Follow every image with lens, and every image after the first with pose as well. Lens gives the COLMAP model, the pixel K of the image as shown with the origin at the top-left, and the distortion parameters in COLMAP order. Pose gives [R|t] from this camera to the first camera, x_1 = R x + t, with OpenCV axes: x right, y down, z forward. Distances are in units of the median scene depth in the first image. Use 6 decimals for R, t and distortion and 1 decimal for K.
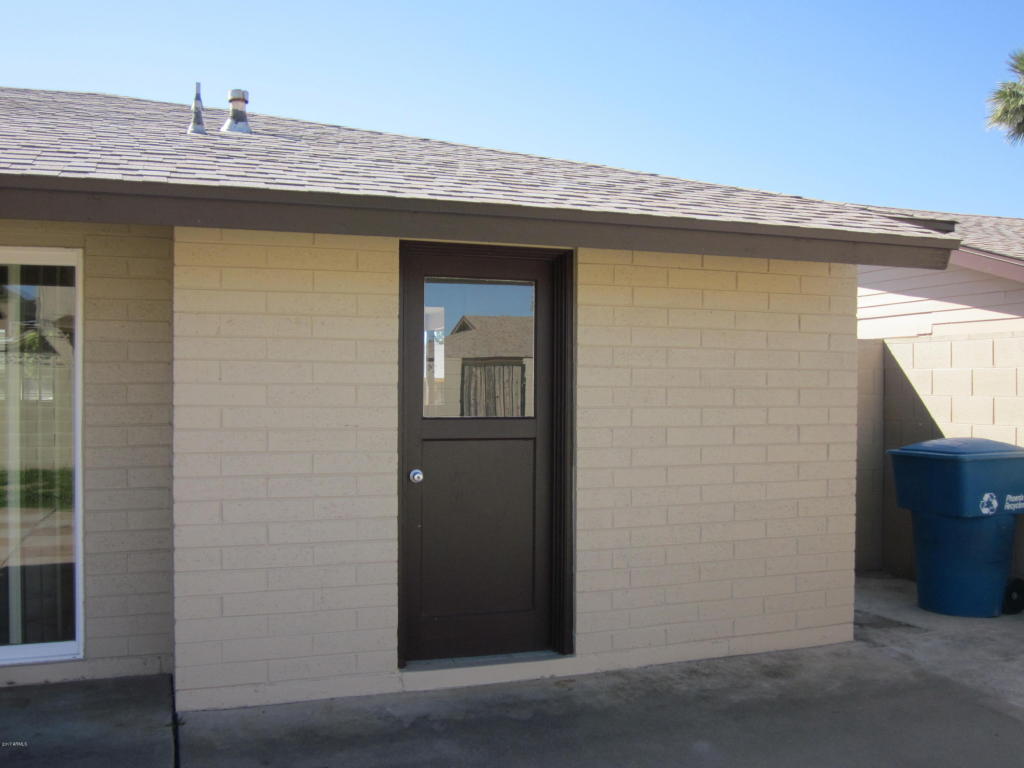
lens RADIAL K [[974.8, 0, 512.0], [0, 974.8, 384.0], [0, 0, 1]] dist [-0.008040, -0.144118]
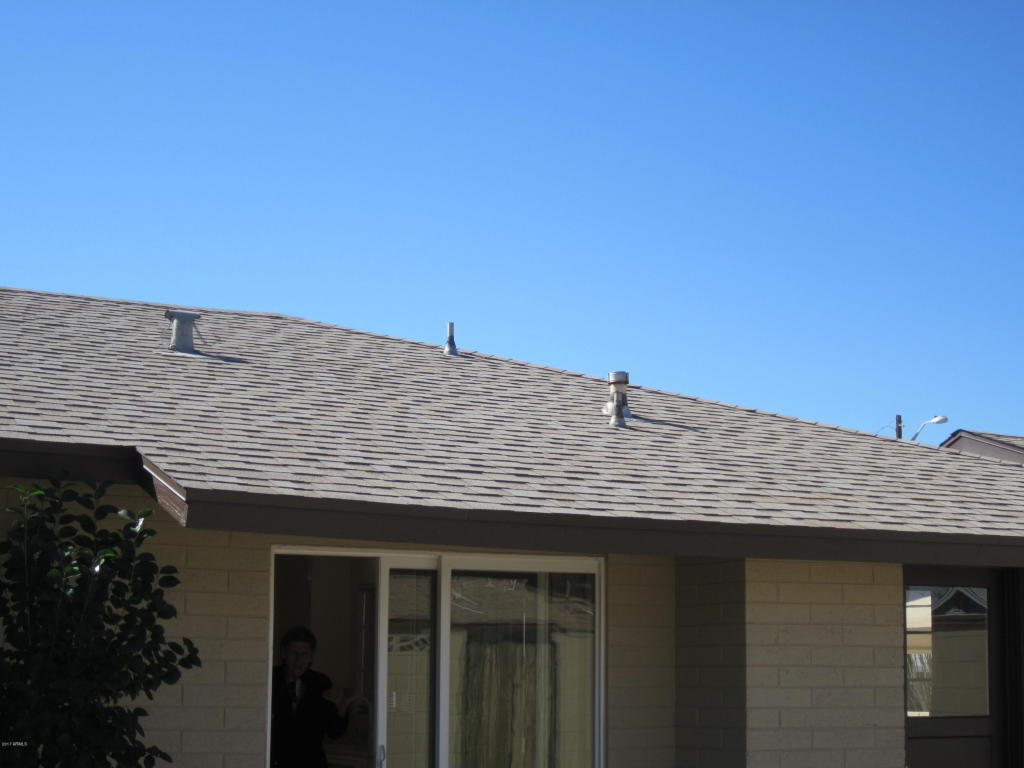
lens RADIAL K [[1838.5, 0, 512.0], [0, 1838.5, 384.0], [0, 0, 1]] dist [-0.154356, 0.090572]
pose [[0.986286, 0.028485, 0.162566, -0.869277], [-0.004157, 0.988969, -0.148065, -0.030572], [-0.164991, 0.145358, 0.975525, -0.944734]]
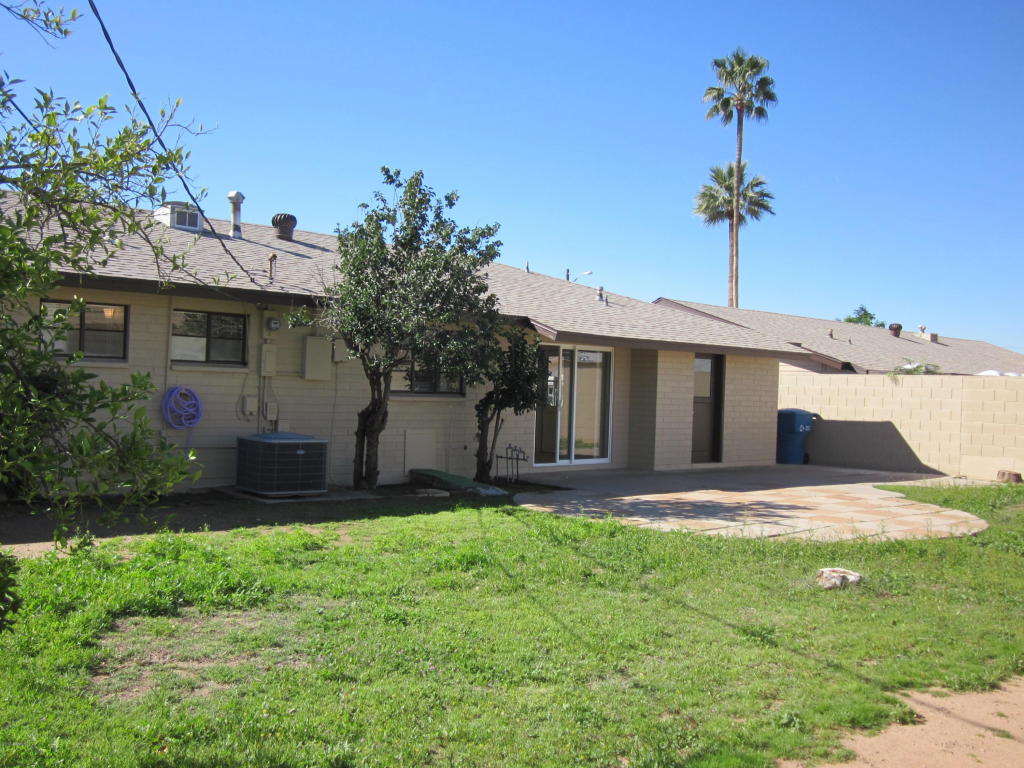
lens RADIAL K [[974.8, 0, 512.0], [0, 974.8, 384.0], [0, 0, 1]] dist [-0.008040, -0.144118]
pose [[0.936827, 0.034686, 0.348068, -2.084288], [-0.036651, 0.999328, -0.000939, 0.016176], [-0.347867, -0.011878, 0.937469, -2.329719]]
